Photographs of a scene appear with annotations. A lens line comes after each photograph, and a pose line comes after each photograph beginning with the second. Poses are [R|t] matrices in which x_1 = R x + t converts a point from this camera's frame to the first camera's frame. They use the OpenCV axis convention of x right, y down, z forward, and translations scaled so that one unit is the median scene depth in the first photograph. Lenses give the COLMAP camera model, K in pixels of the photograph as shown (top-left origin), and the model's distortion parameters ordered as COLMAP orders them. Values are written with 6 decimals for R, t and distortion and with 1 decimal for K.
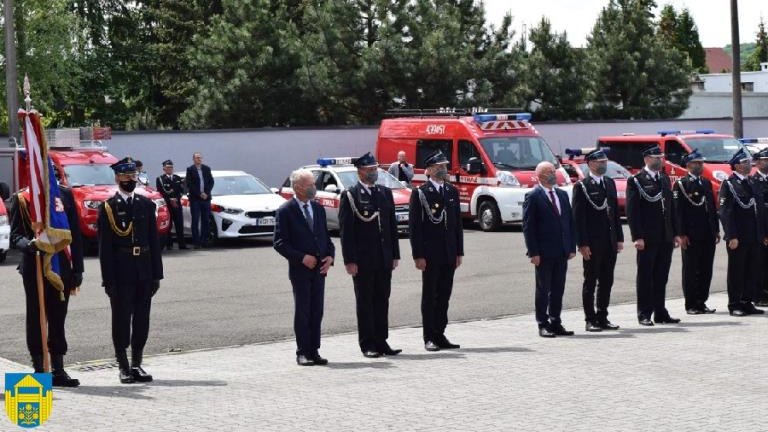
lens RADIAL K [[1804.8, 0, 374.1], [0, 1804.8, 198.4], [0, 0, 1]] dist [-0.036682, 0.000000]
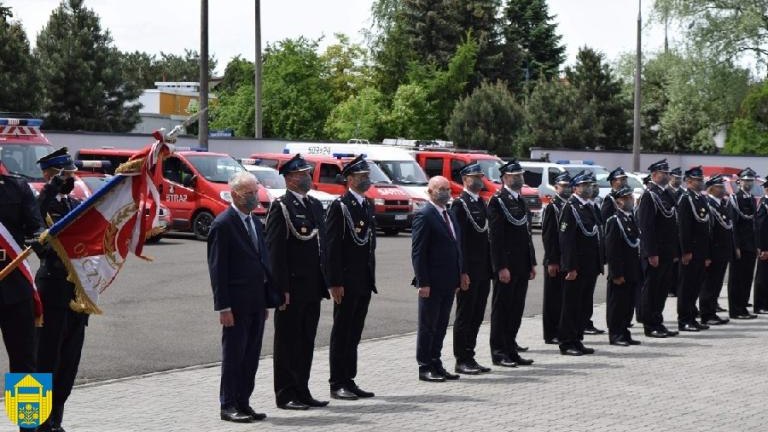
lens RADIAL K [[1804.8, 0, 383.3], [0, 1804.8, 219.0], [0, 0, 1]] dist [-0.036682, 0.000000]
pose [[0.910180, 0.033487, 0.412857, -0.123491], [-0.033614, 0.999411, -0.006956, 0.003123], [-0.412847, -0.007547, 0.910769, 0.105230]]
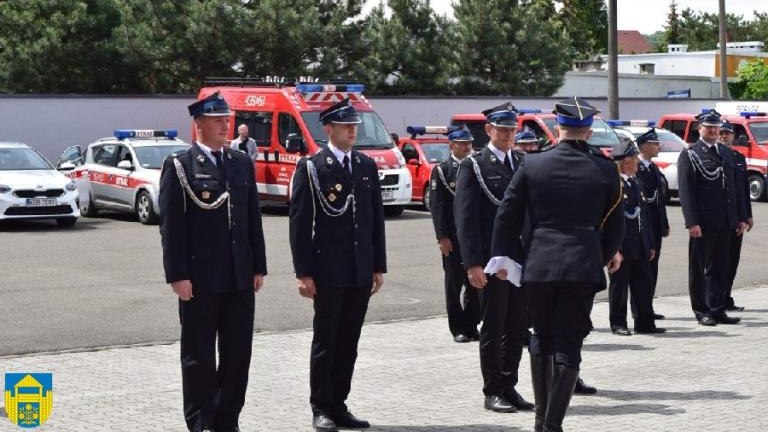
lens RADIAL K [[1804.8, 0, 382.4], [0, 1804.8, 220.8], [0, 0, 1]] dist [-0.036682, 0.000000]
pose [[0.998686, 0.022131, 0.046230, 0.053787], [-0.023234, 0.999455, 0.023447, -0.001685], [-0.045686, -0.024490, 0.998656, 0.118874]]
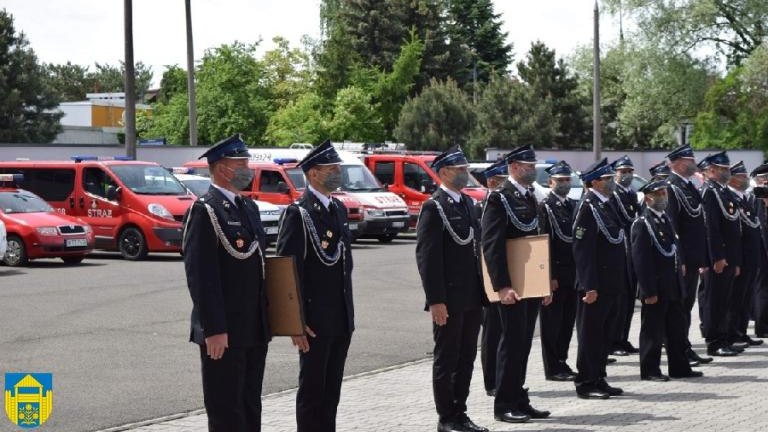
lens RADIAL K [[1804.8, 0, 386.5], [0, 1804.8, 197.5], [0, 0, 1]] dist [-0.036682, 0.000000]
pose [[0.897041, 0.012438, 0.441772, -0.083978], [-0.001625, 0.999690, -0.024847, 0.002542], [-0.441944, 0.021571, 0.896783, 0.196539]]
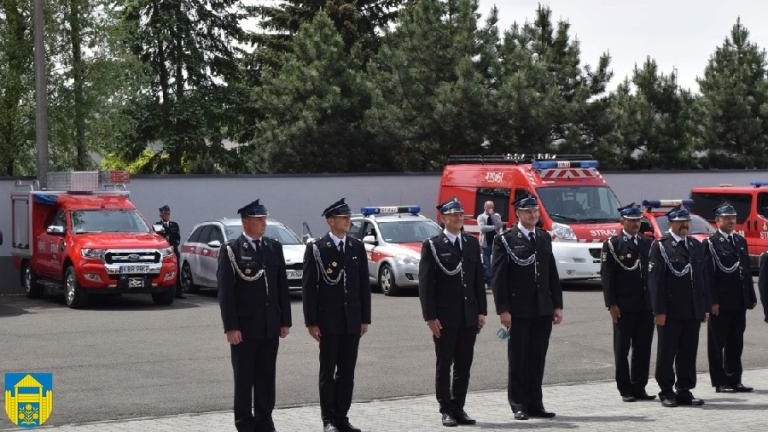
lens RADIAL K [[1804.8, 0, 353.1], [0, 1804.8, 241.7], [0, 0, 1]] dist [-0.036682, 0.000000]
pose [[0.991944, 0.016495, -0.125601, 0.074937], [-0.016790, 0.999858, -0.001288, -0.002816], [0.125562, 0.003386, 0.992080, 0.076811]]
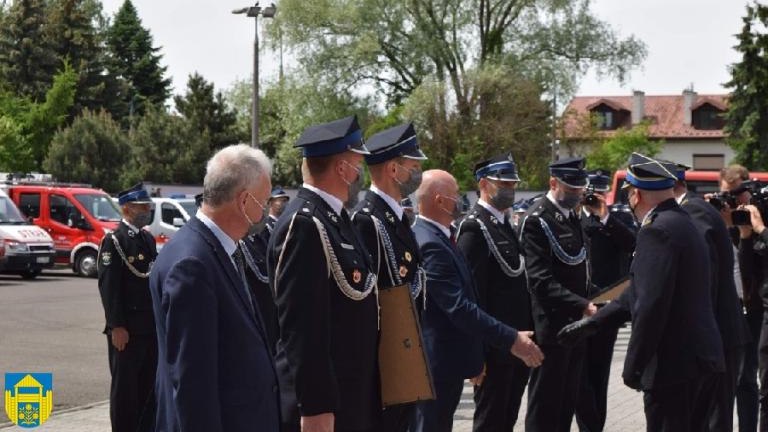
lens RADIAL K [[1804.8, 0, 384.2], [0, 1804.8, 213.5], [0, 0, 1]] dist [-0.036682, 0.000000]
pose [[0.798726, 0.033319, 0.600771, -0.058558], [-0.012364, 0.999164, -0.038976, 0.002722], [-0.601567, 0.023703, 0.798470, 0.233608]]
